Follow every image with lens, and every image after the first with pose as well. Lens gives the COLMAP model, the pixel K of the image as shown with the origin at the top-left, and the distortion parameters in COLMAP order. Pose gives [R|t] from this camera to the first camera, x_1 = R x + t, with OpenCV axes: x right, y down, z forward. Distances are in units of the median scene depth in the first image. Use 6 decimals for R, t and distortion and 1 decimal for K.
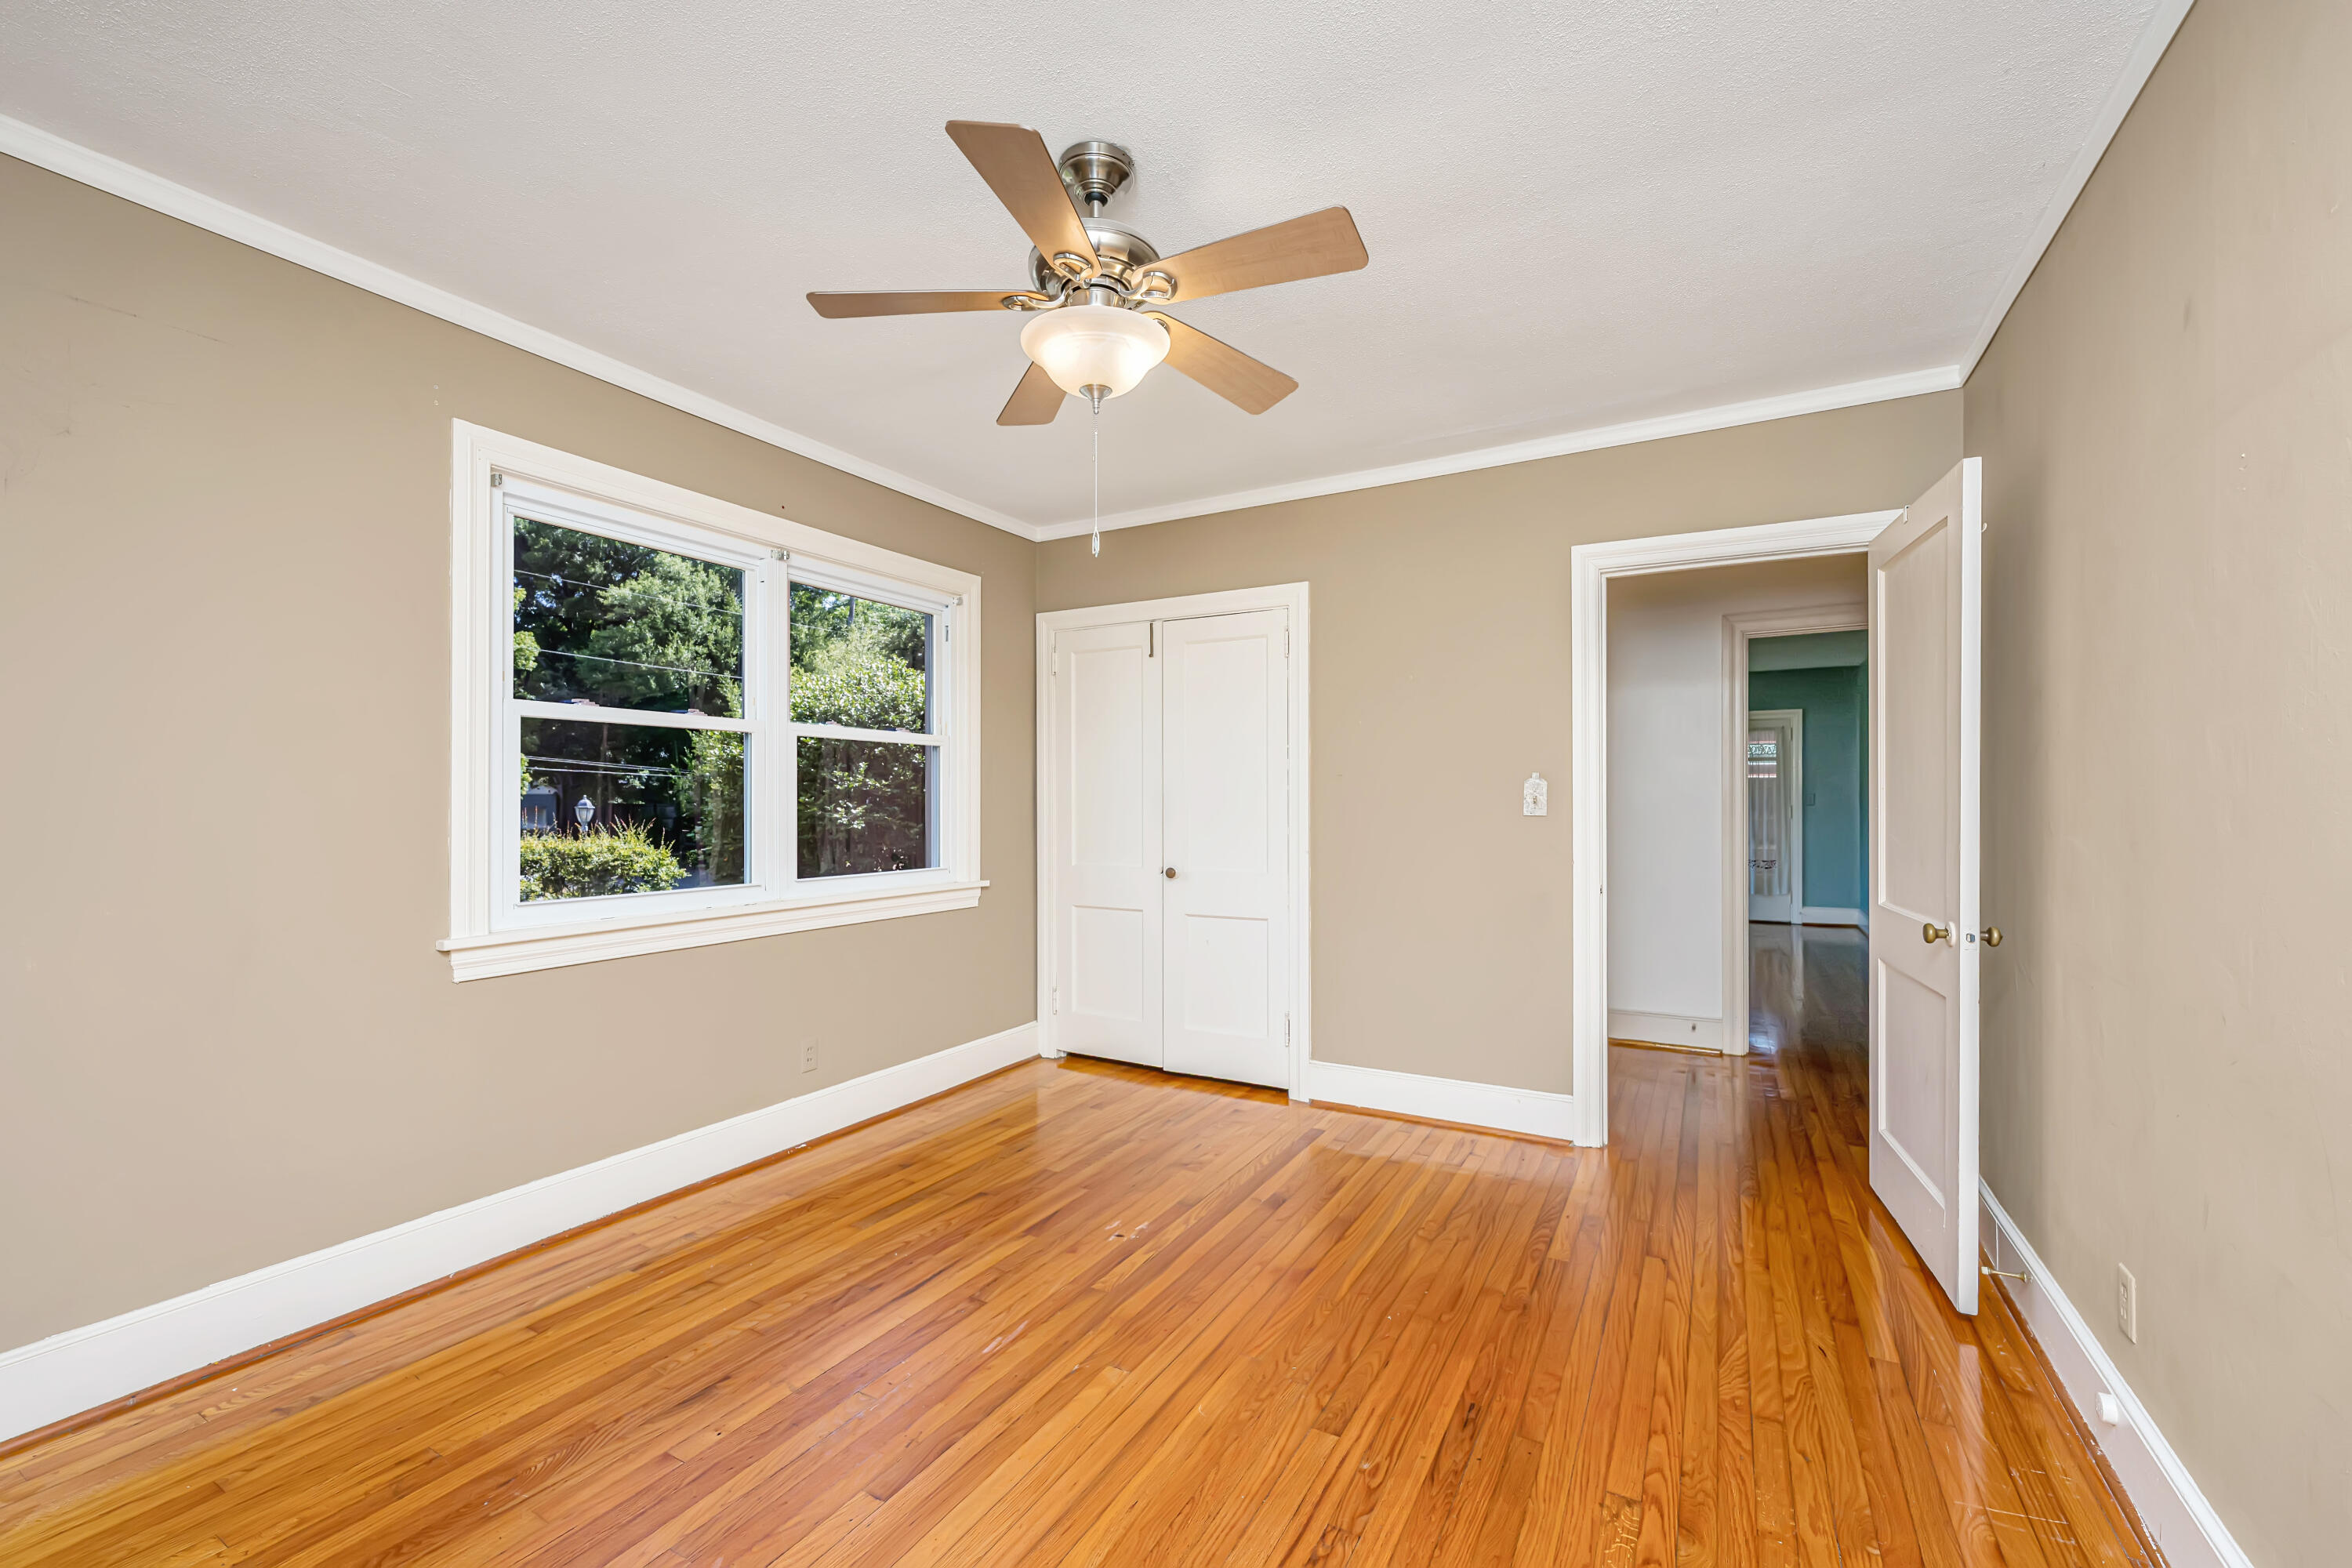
lens RADIAL K [[949.1, 0, 1183.1], [0, 949.1, 797.0], [0, 0, 1]] dist [0.002118, 0.000234]
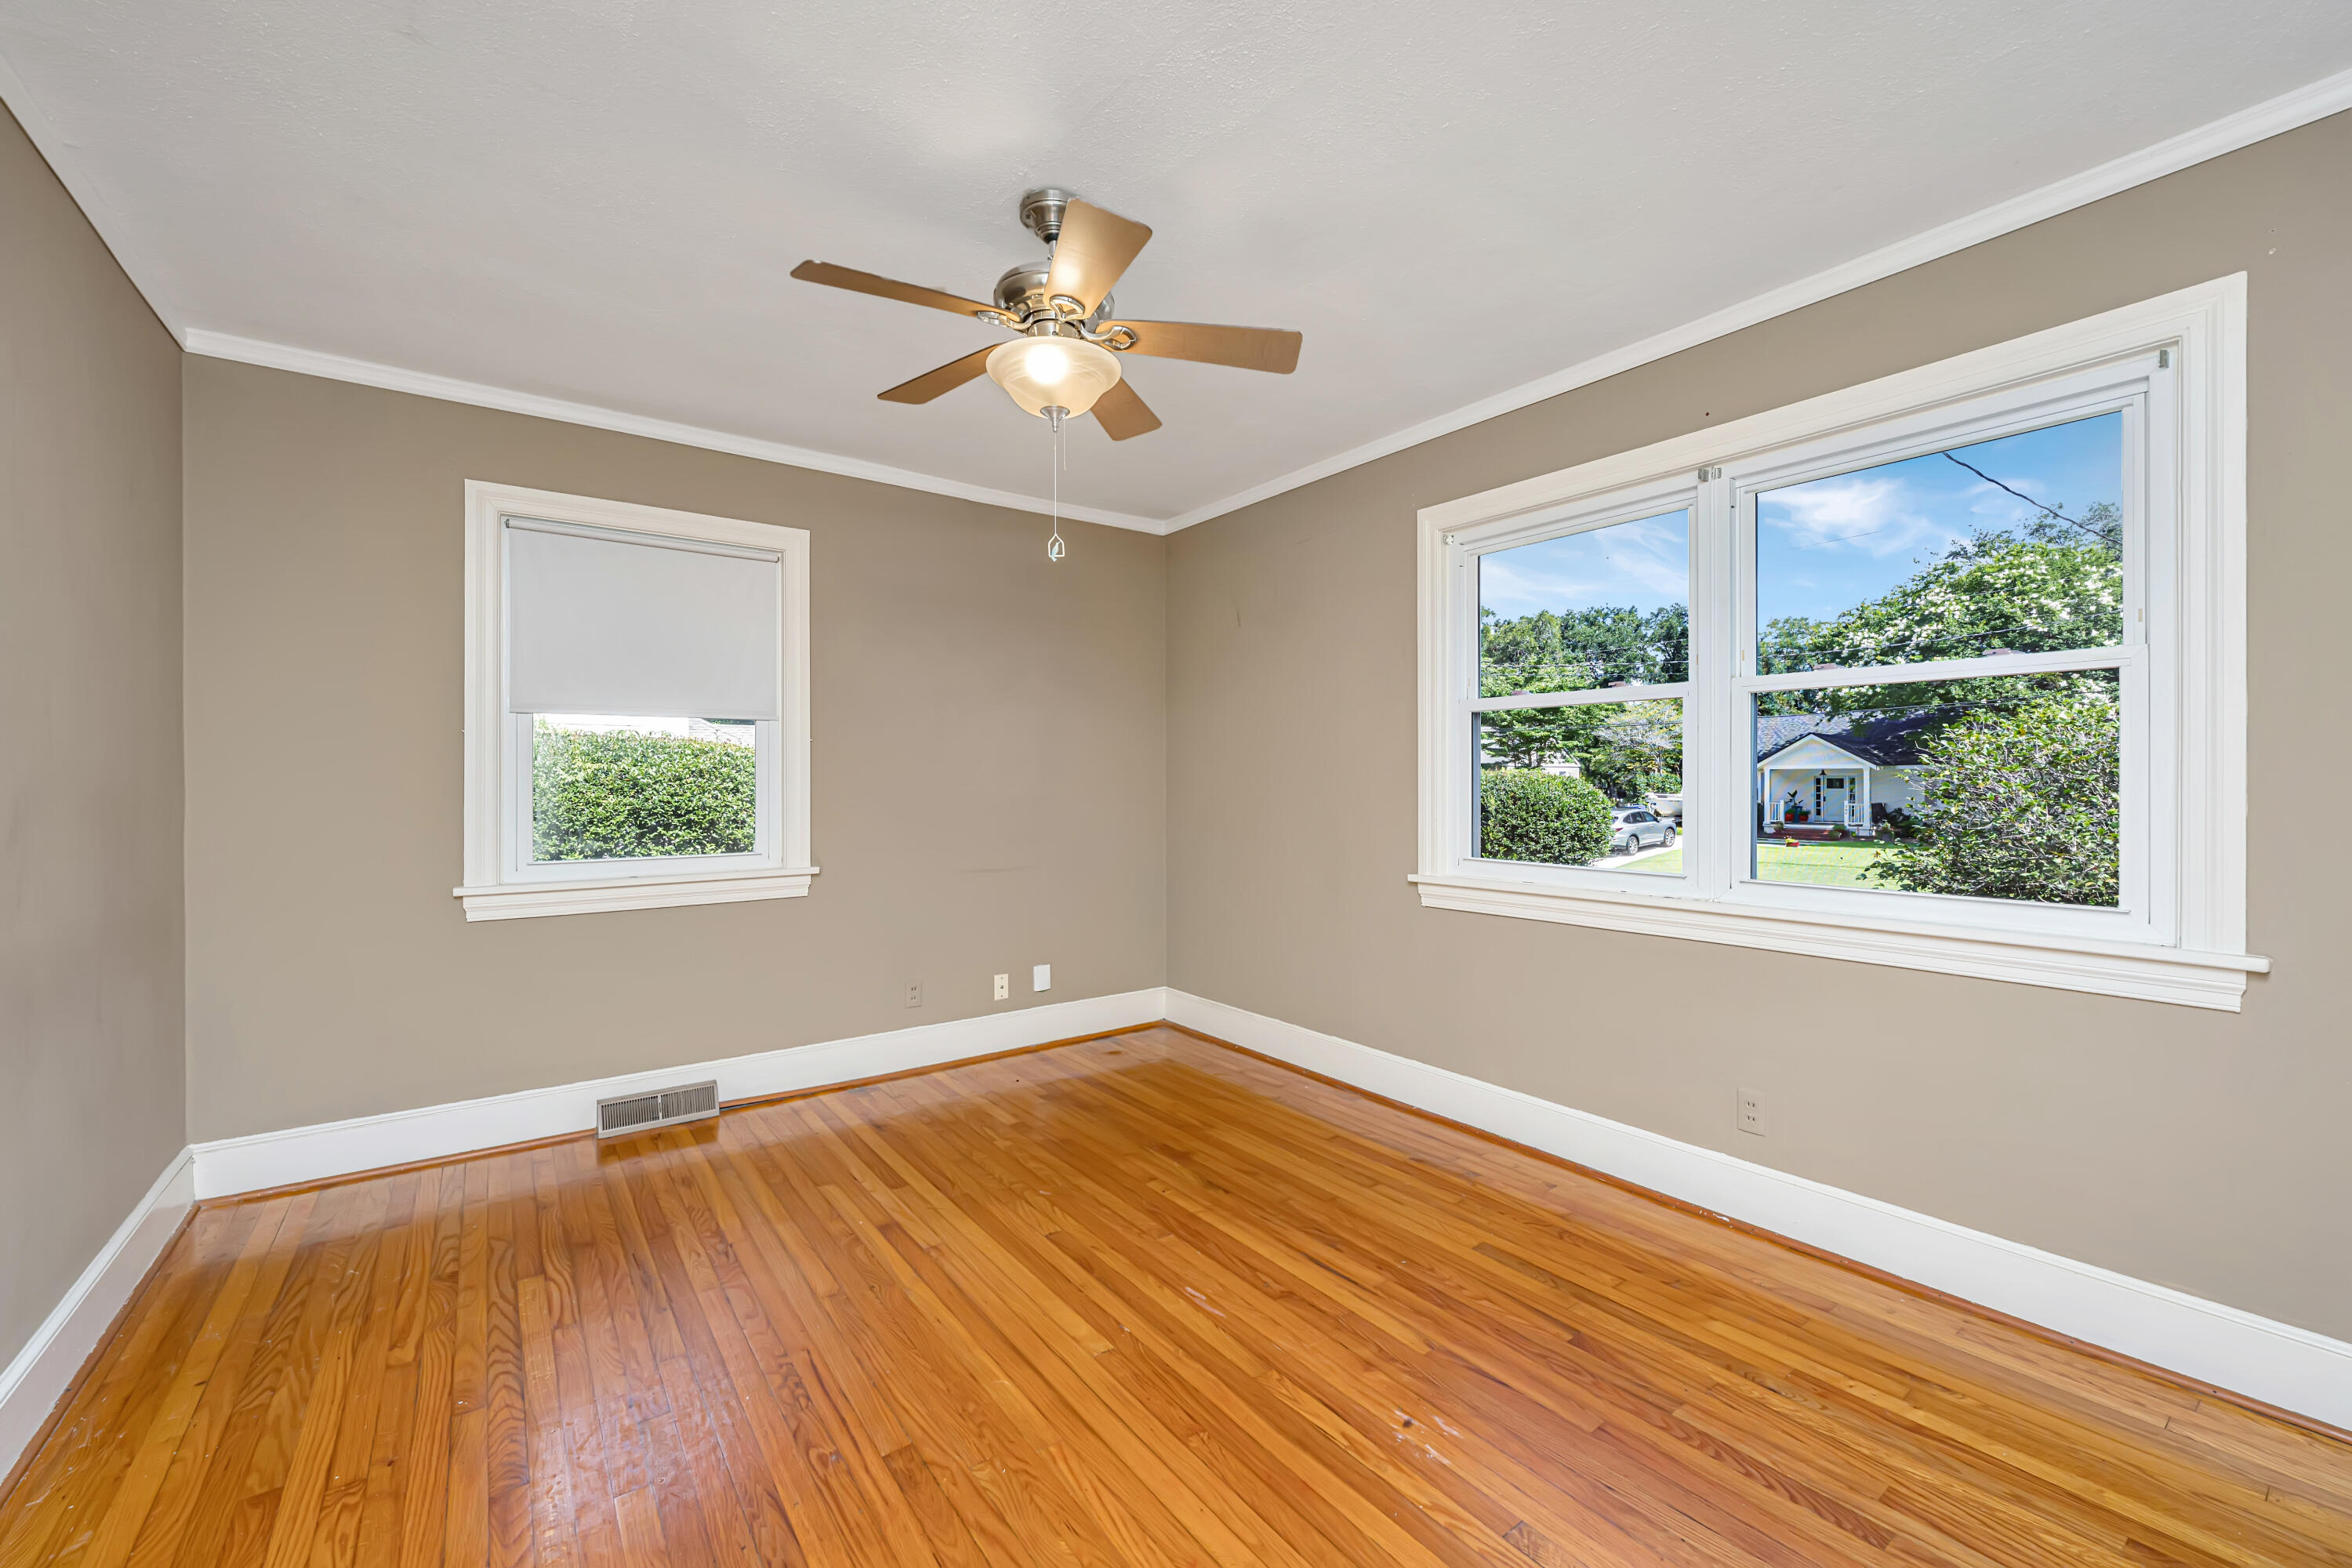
lens RADIAL K [[949.1, 0, 1177.1], [0, 949.1, 779.6], [0, 0, 1]] dist [0.002118, 0.000234]
pose [[-0.414118, 0.002906, -0.910219, 0.679365], [0.009149, 0.999958, -0.000969, 0.003986], [0.910177, -0.008729, -0.414127, 1.255917]]
